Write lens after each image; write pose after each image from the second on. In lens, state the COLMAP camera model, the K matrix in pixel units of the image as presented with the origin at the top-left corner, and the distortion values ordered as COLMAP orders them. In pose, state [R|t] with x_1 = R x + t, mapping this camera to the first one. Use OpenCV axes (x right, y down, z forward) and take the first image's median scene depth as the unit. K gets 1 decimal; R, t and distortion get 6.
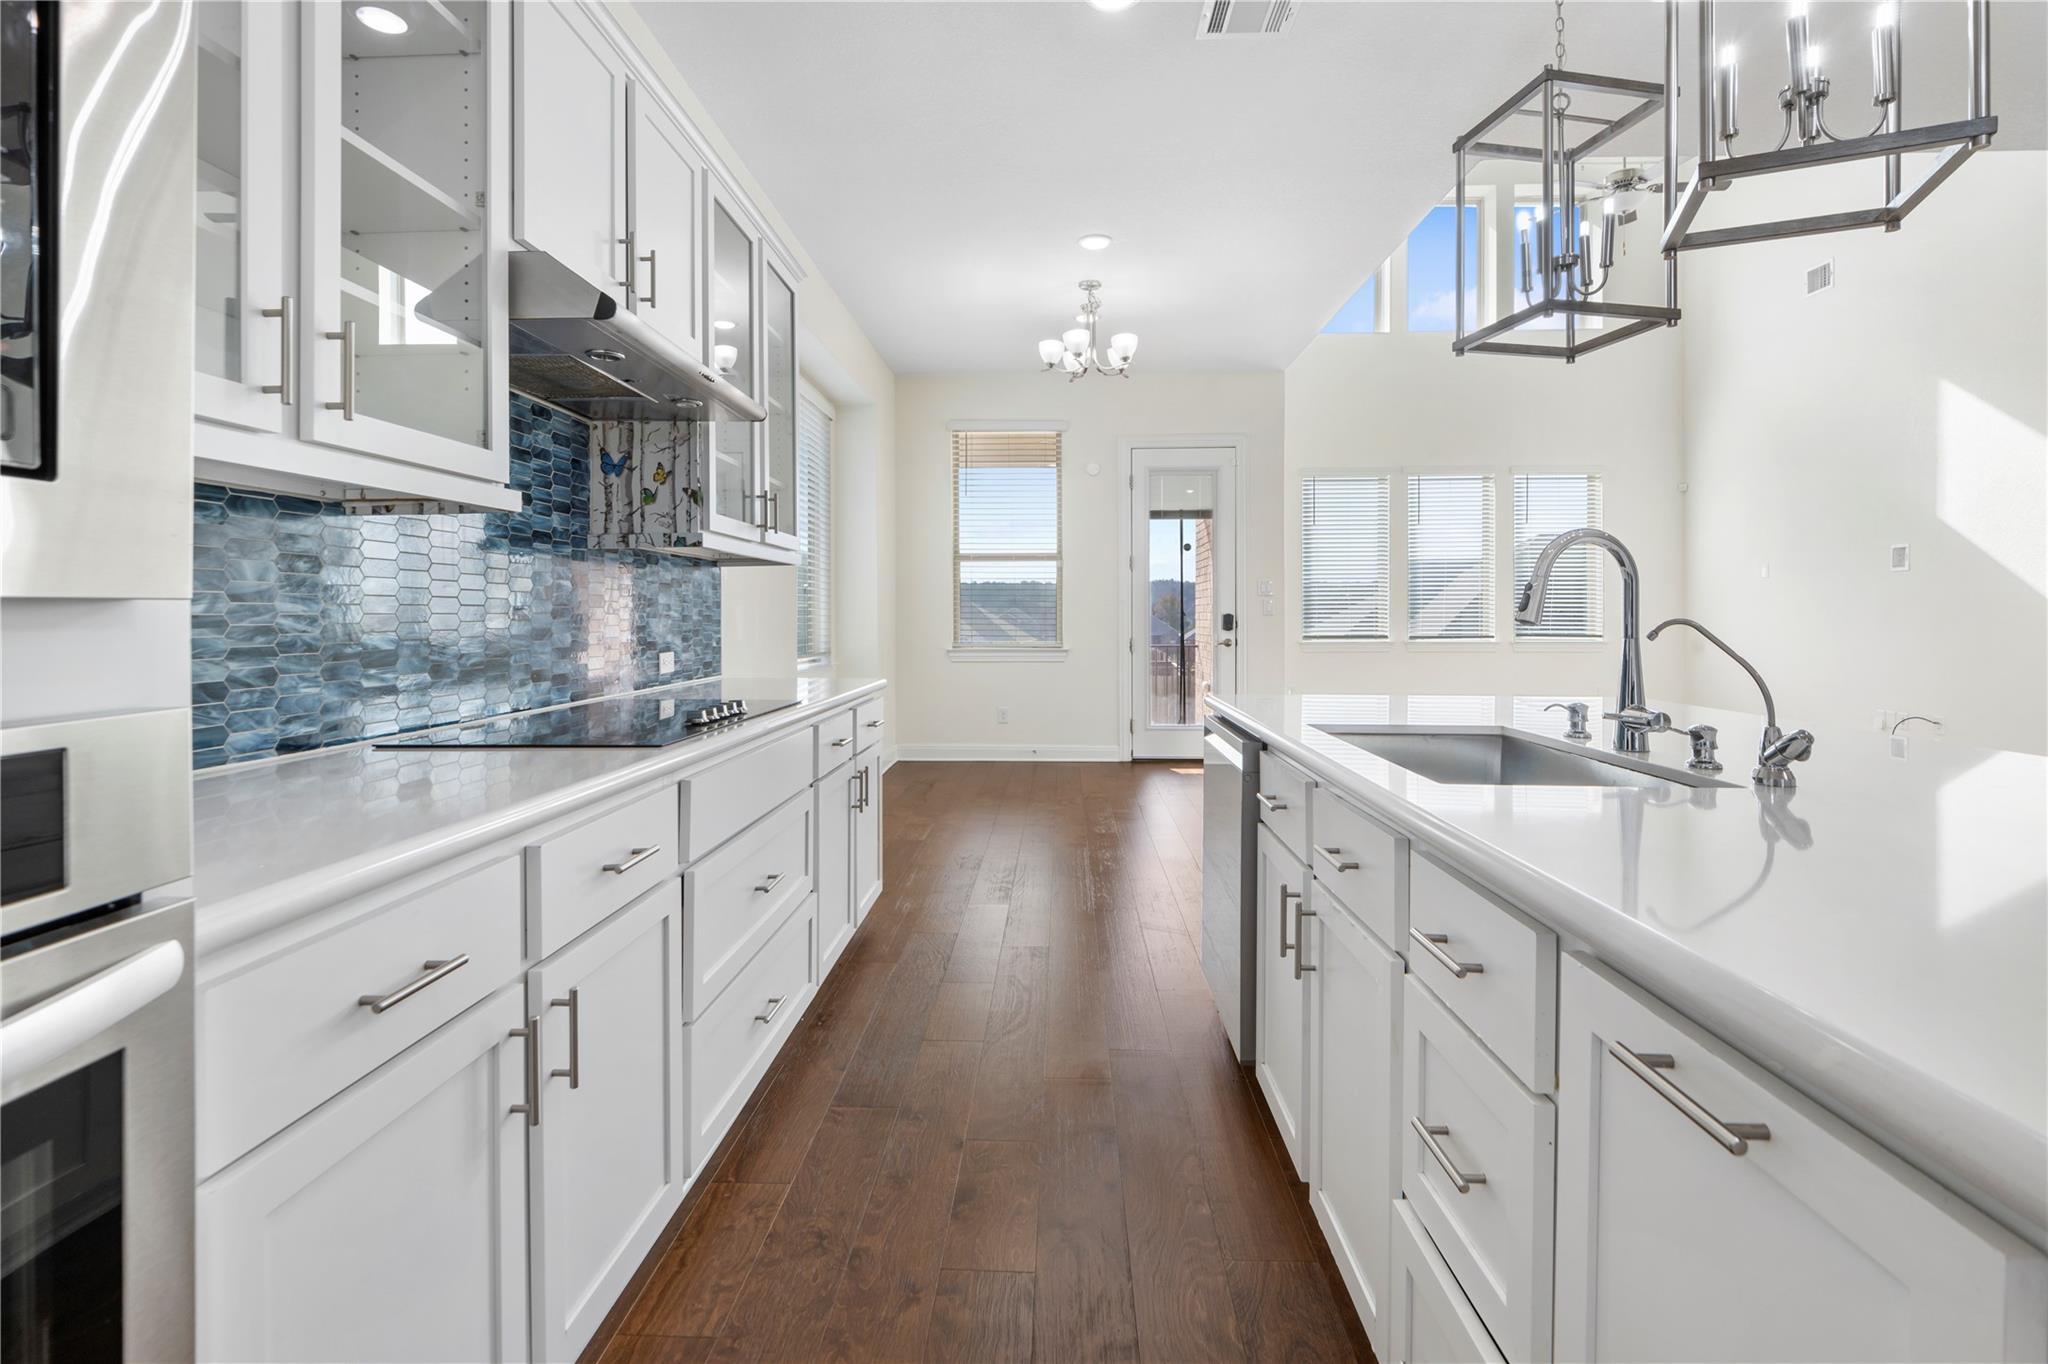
lens RADIAL K [[954.3, 0, 1031.2], [0, 954.3, 612.2], [0, 0, 1]] dist [0.001475, -0.006461]
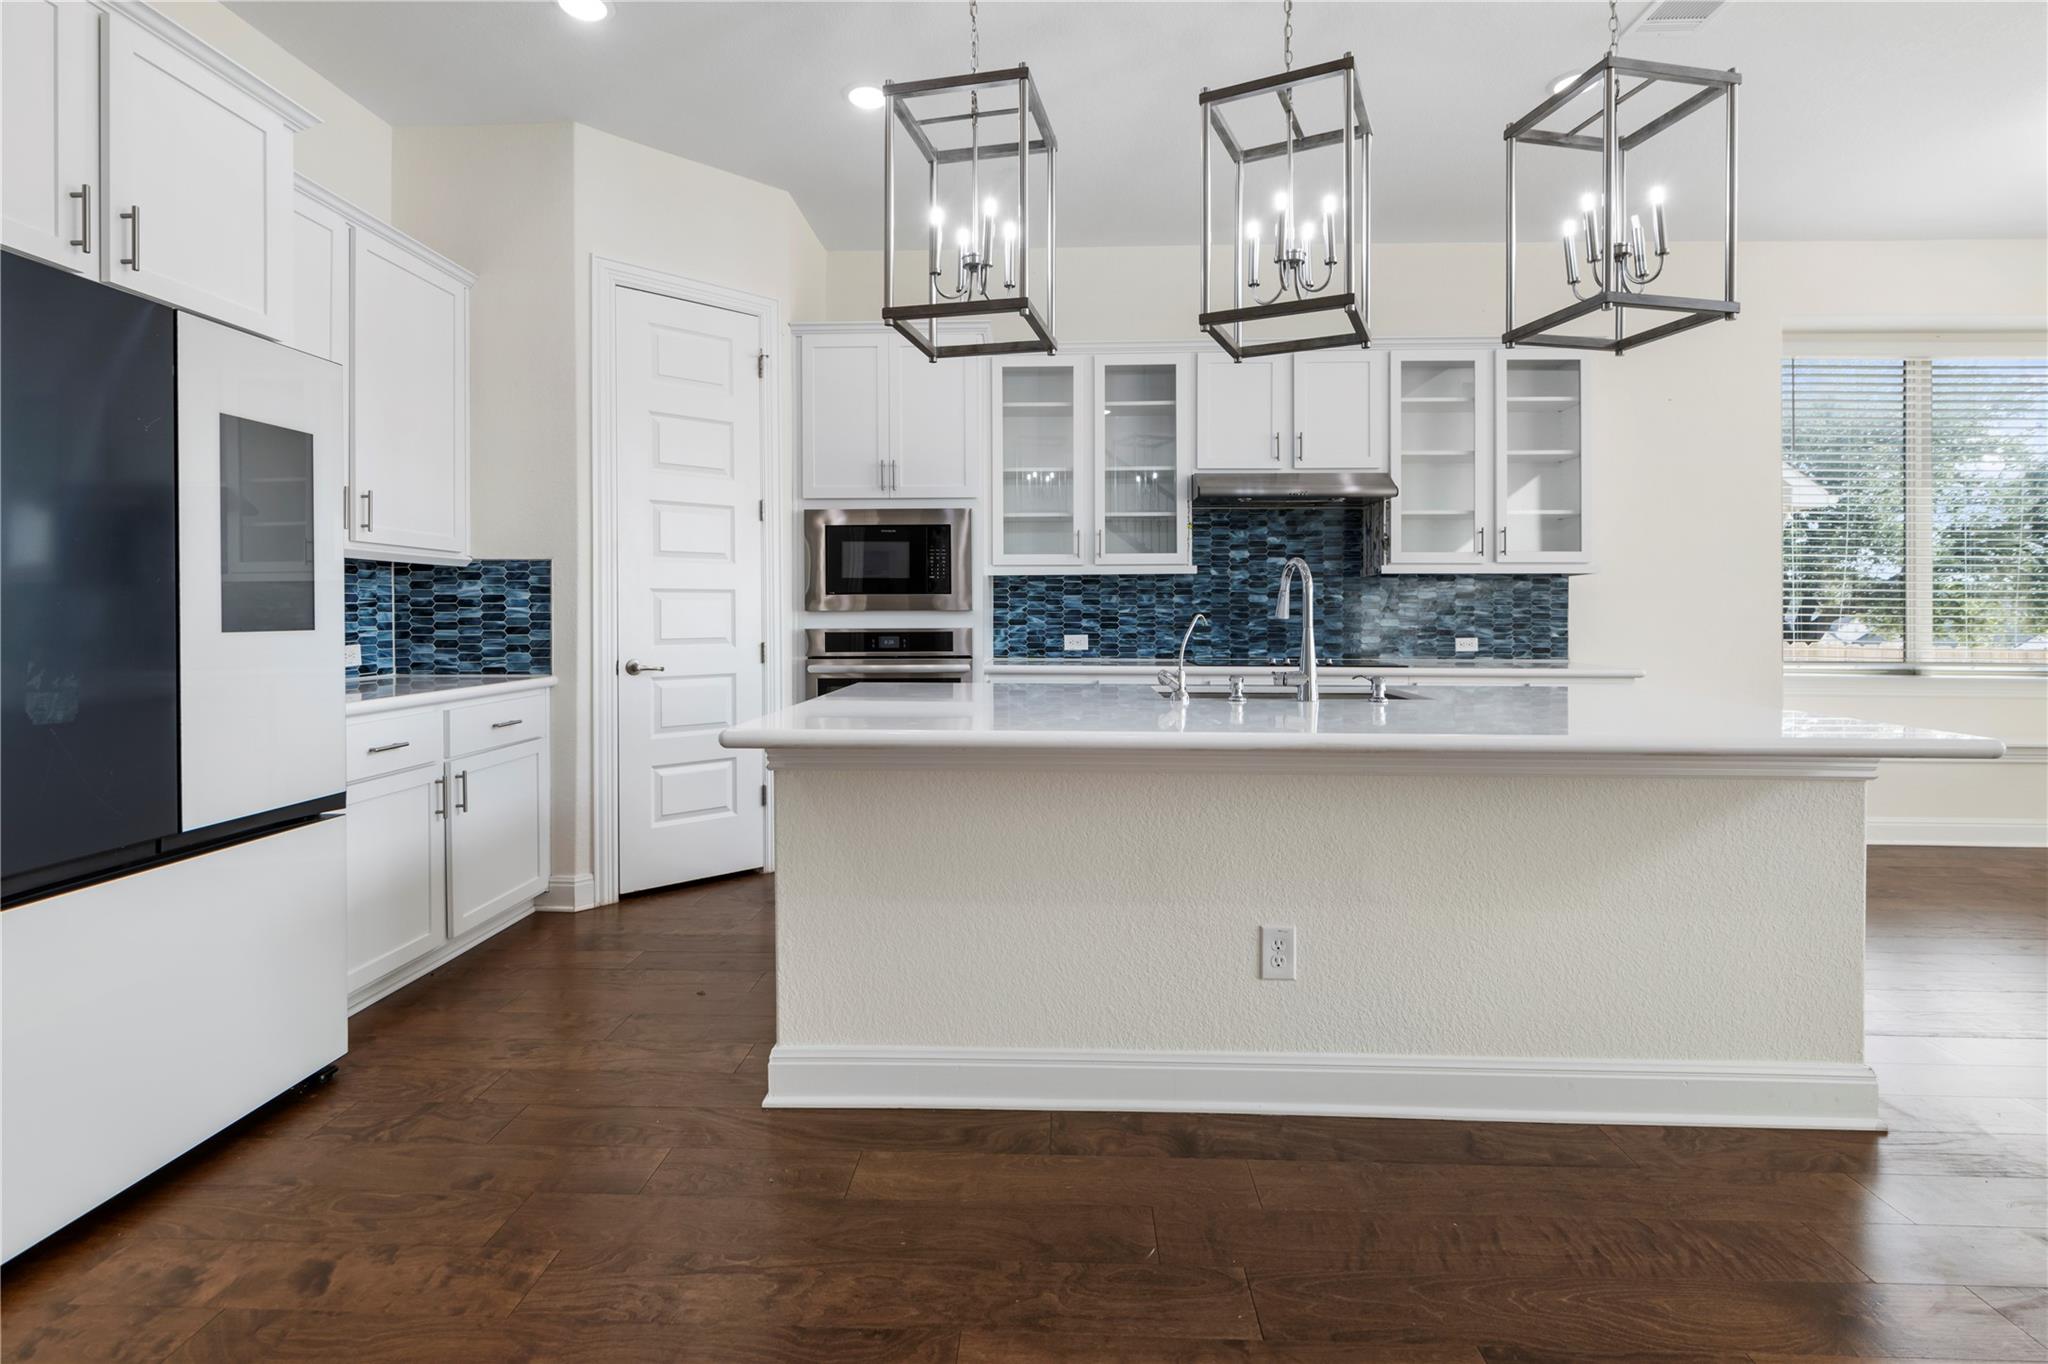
lens RADIAL K [[954.3, 0, 1021.6], [0, 954.3, 611.1], [0, 0, 1]] dist [0.001475, -0.006461]
pose [[-0.009606, 0.000237, -0.999954, 1.471701], [0.001622, 0.999999, 0.000222, -0.002117], [0.999953, -0.001620, -0.009606, 0.386658]]
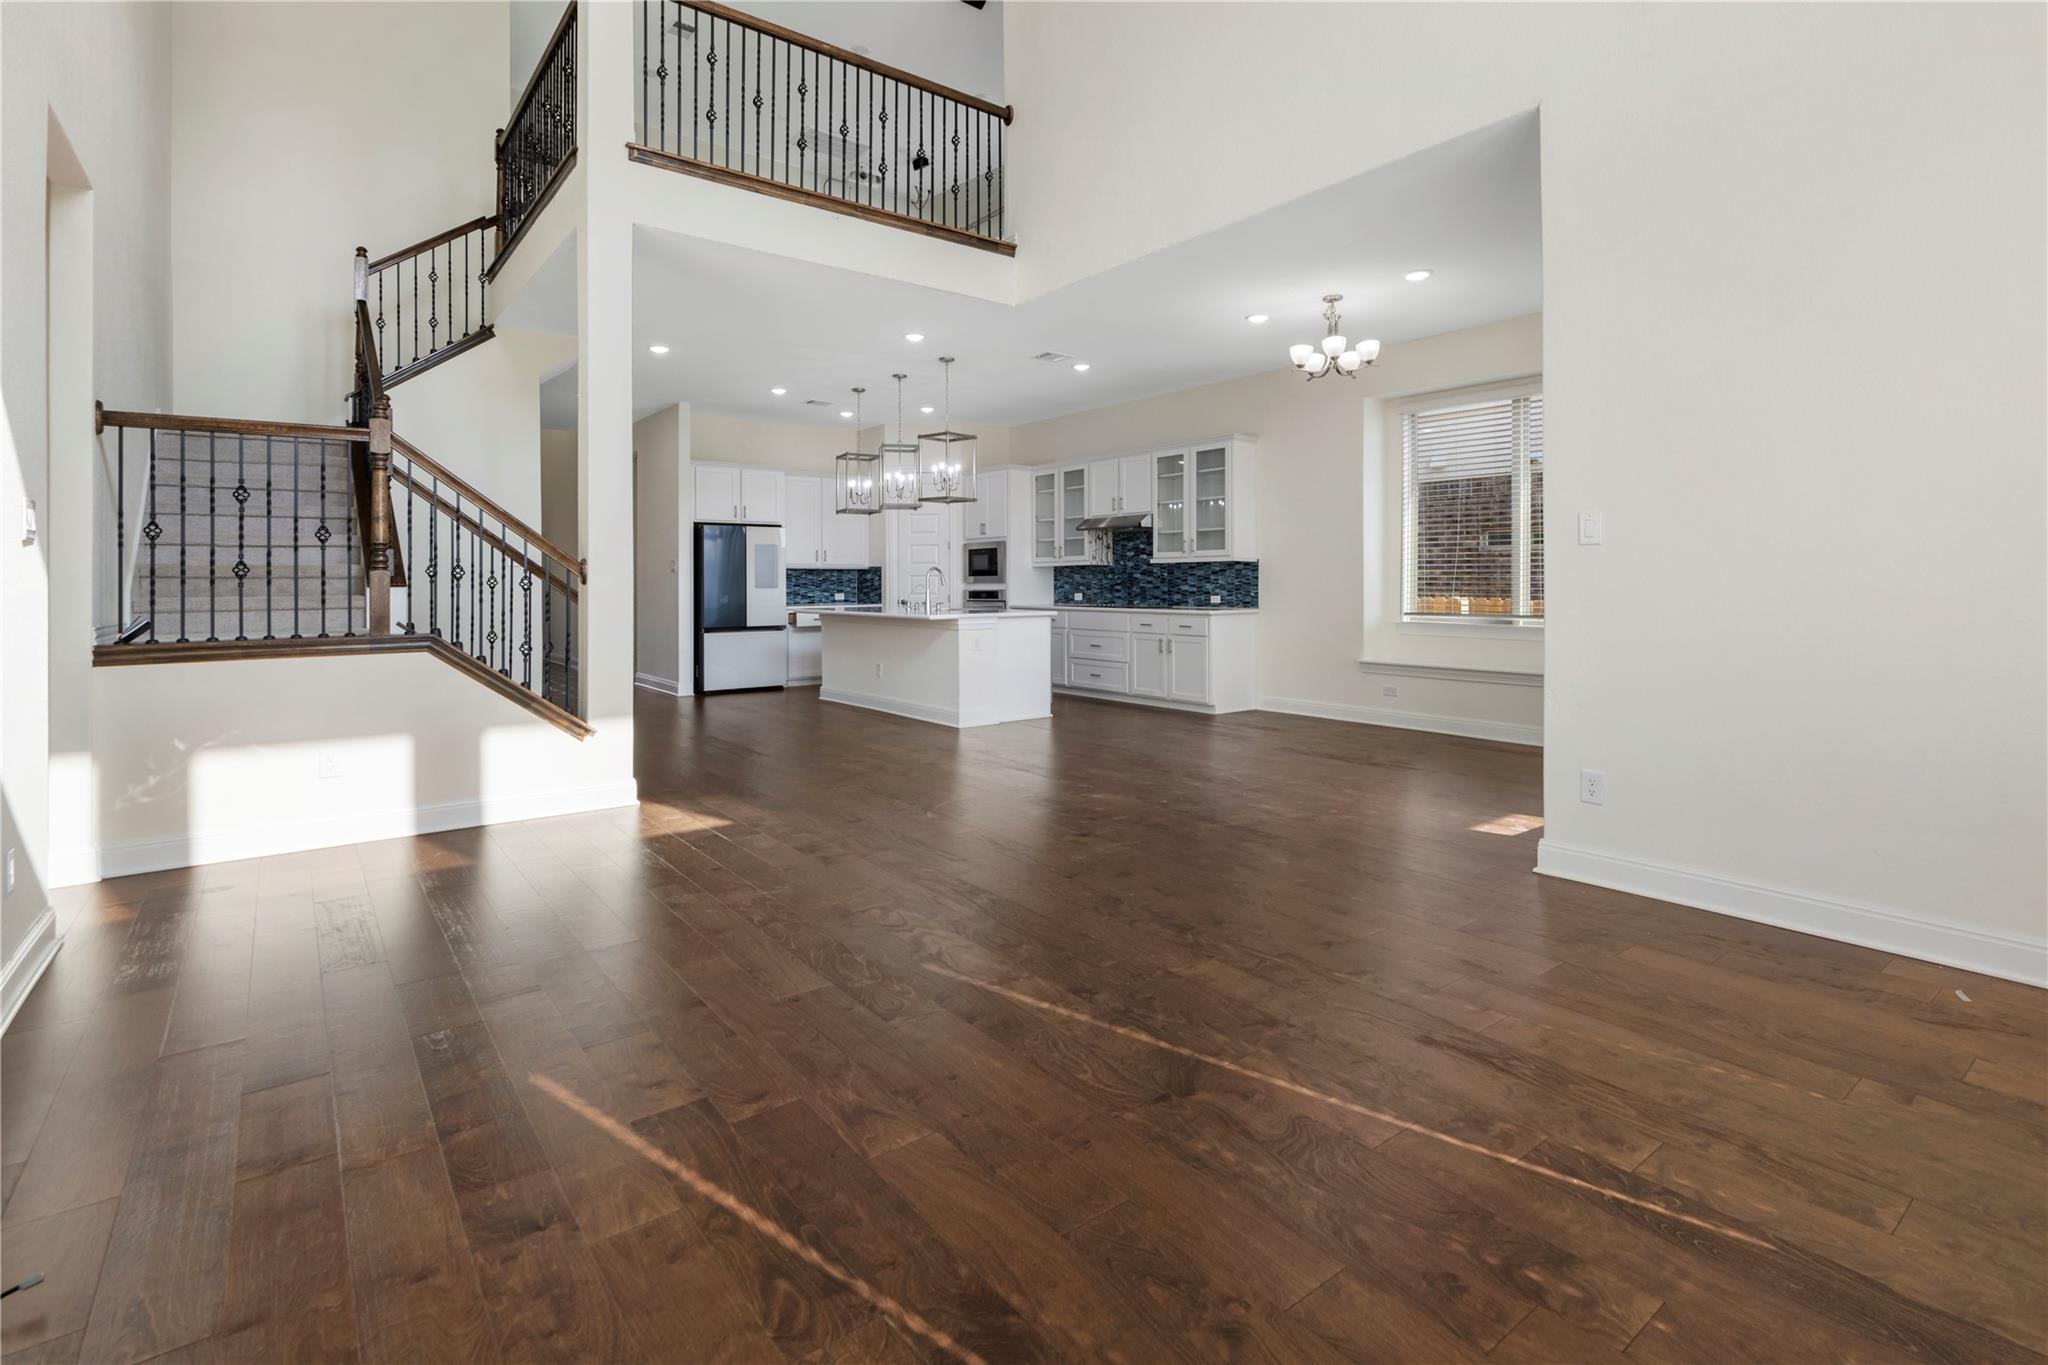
lens RADIAL K [[954.3, 0, 1018.6], [0, 954.3, 579.1], [0, 0, 1]] dist [0.001475, -0.006461]
pose [[-0.776162, 0.002915, -0.630527, 2.366506], [0.007060, 0.999967, -0.004067, 0.000723], [0.630494, -0.007609, -0.776157, 3.610868]]
